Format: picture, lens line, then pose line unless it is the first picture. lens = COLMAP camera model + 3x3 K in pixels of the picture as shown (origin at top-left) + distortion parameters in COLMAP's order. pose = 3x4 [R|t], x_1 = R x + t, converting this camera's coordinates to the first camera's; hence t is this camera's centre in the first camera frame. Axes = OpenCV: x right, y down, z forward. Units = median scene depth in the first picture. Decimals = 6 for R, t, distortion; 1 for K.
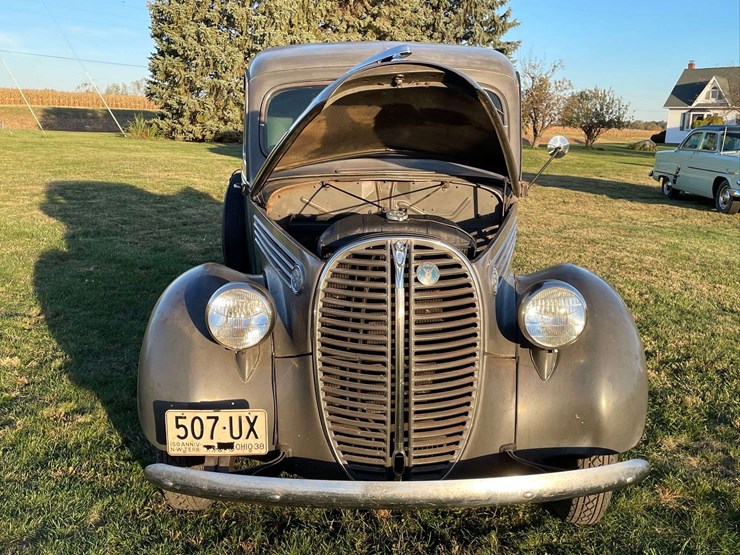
lens RADIAL K [[800.2, 0, 367.9], [0, 800.2, 275.9], [0, 0, 1]] dist [0.157874, -0.349309]
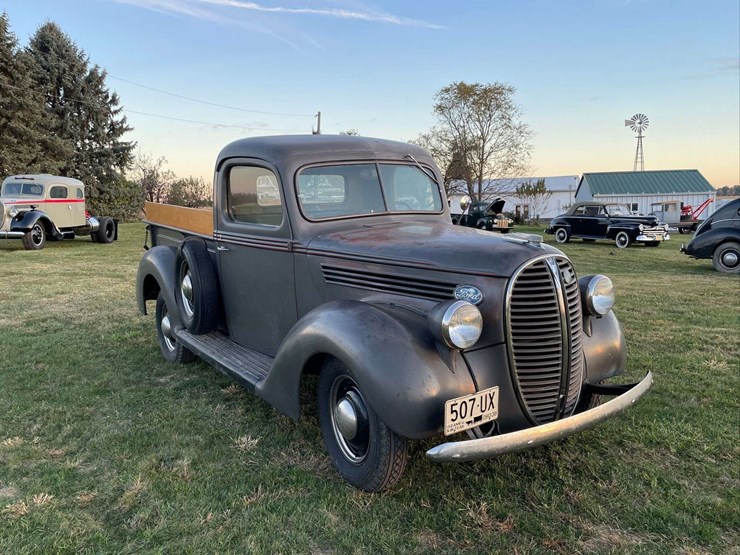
lens RADIAL K [[581.7, 0, 370.1], [0, 581.7, 289.8], [0, 0, 1]] dist [0.079584, -0.118078]
pose [[0.827922, -0.118248, 0.548236, -0.811153], [0.139611, 0.990203, 0.002741, -0.032492], [-0.543189, 0.074270, 0.836319, 0.245615]]
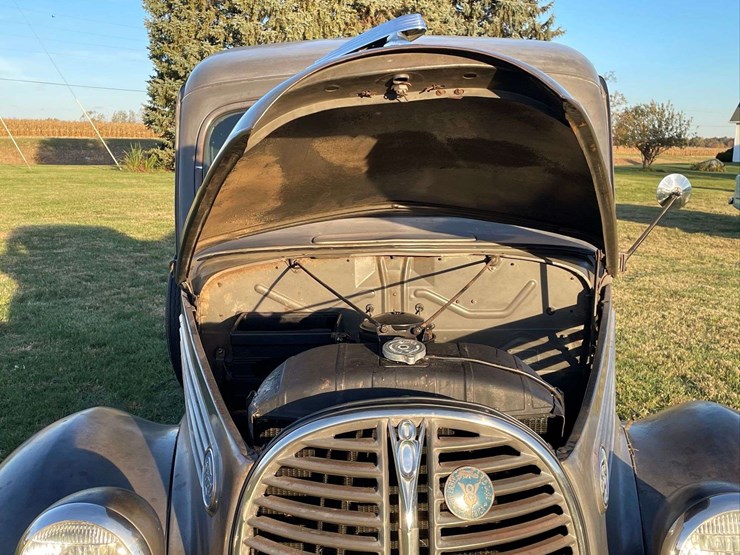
lens RADIAL K [[888.5, 0, 361.5], [0, 888.5, 279.0], [0, 0, 1]] dist [0.093307, -0.076246]
pose [[0.999033, -0.016403, -0.040795, 0.033497], [0.014745, 0.999066, -0.040627, -0.099742], [0.041424, 0.039986, 0.998341, 0.444323]]
